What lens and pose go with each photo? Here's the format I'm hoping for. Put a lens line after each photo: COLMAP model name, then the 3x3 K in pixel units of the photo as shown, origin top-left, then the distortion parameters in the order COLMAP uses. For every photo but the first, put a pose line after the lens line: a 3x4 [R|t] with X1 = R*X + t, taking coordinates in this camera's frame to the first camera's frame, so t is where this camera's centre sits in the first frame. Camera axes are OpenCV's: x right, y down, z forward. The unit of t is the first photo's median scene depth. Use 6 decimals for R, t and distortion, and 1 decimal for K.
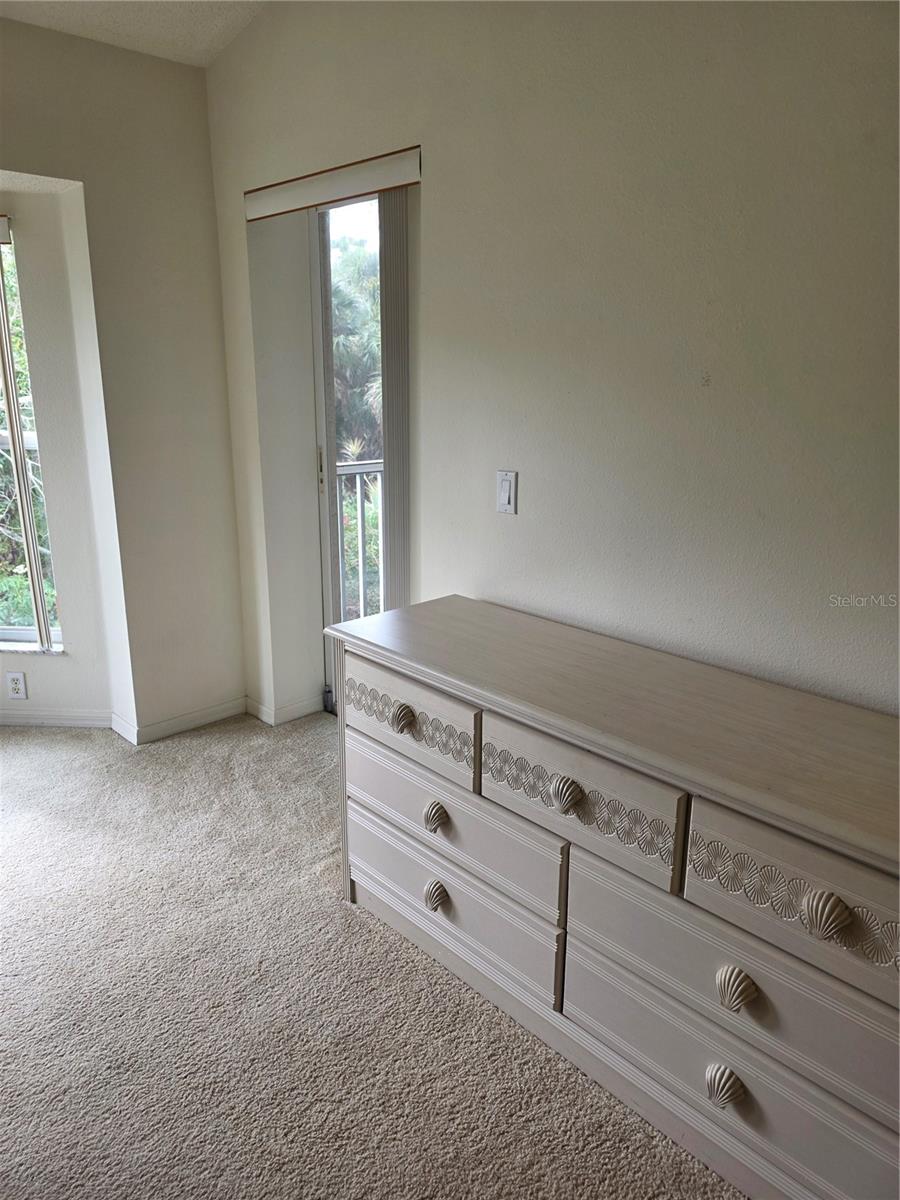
lens RADIAL K [[831.4, 0, 462.5], [0, 831.4, 602.2], [0, 0, 1]] dist [0.049640, -0.049537]
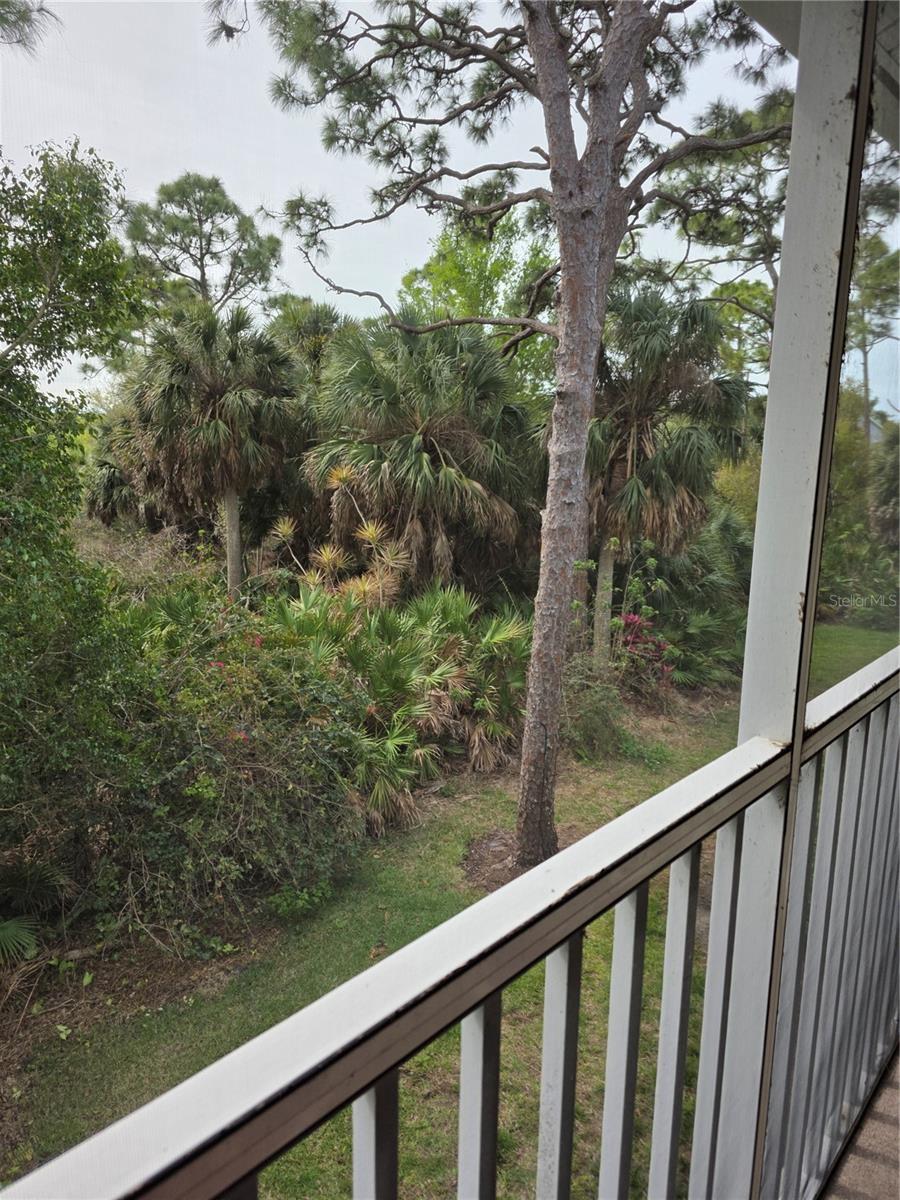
lens RADIAL K [[831.4, 0, 450.3], [0, 831.4, 603.5], [0, 0, 1]] dist [0.049640, -0.049537]
pose [[0.999053, 0.001578, 0.043487, -0.006892], [0.001689, 0.997184, -0.074979, -0.319580], [-0.043483, 0.074981, 0.996236, 1.144415]]
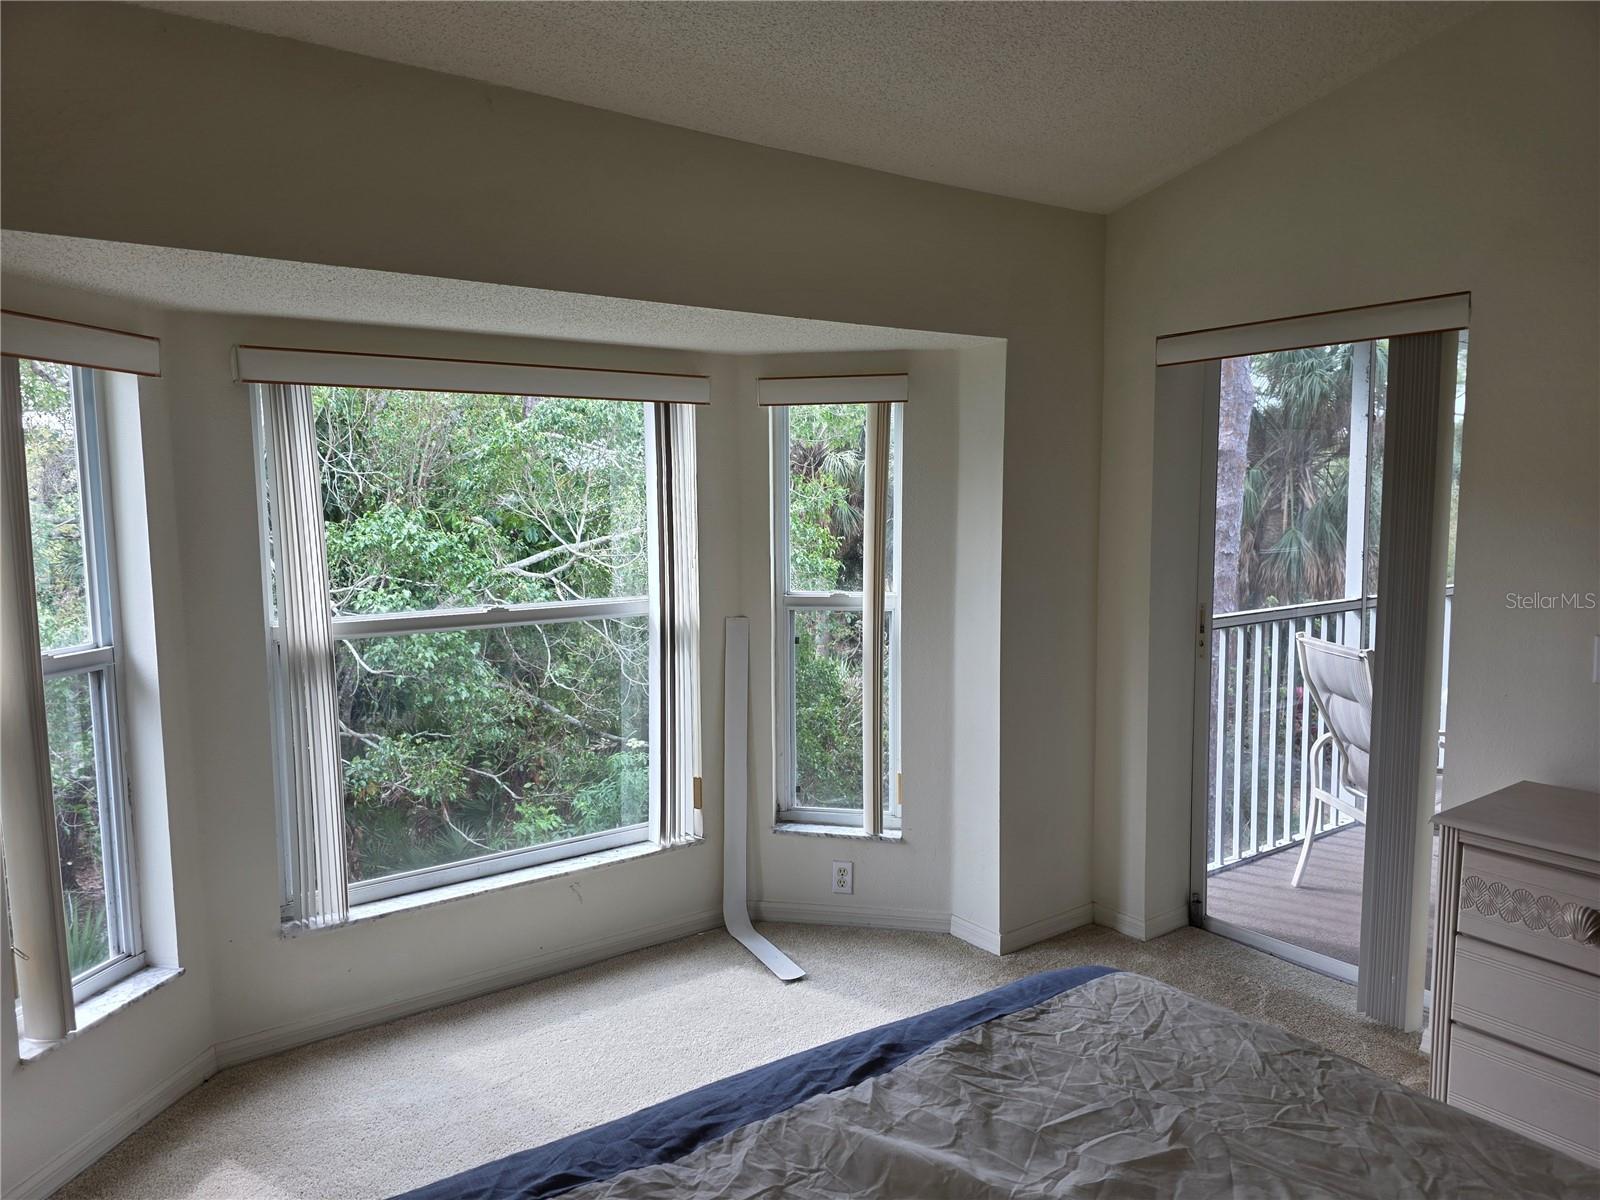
lens RADIAL K [[1108.5, 0, 788.0], [0, 1108.5, 598.0], [0, 0, 1]] dist [0.049640, -0.049537]
pose [[0.986936, -0.007201, -0.160949, -0.399189], [-0.021165, 0.984548, -0.173829, 0.015653], [0.159714, 0.174965, 0.971534, -0.181054]]
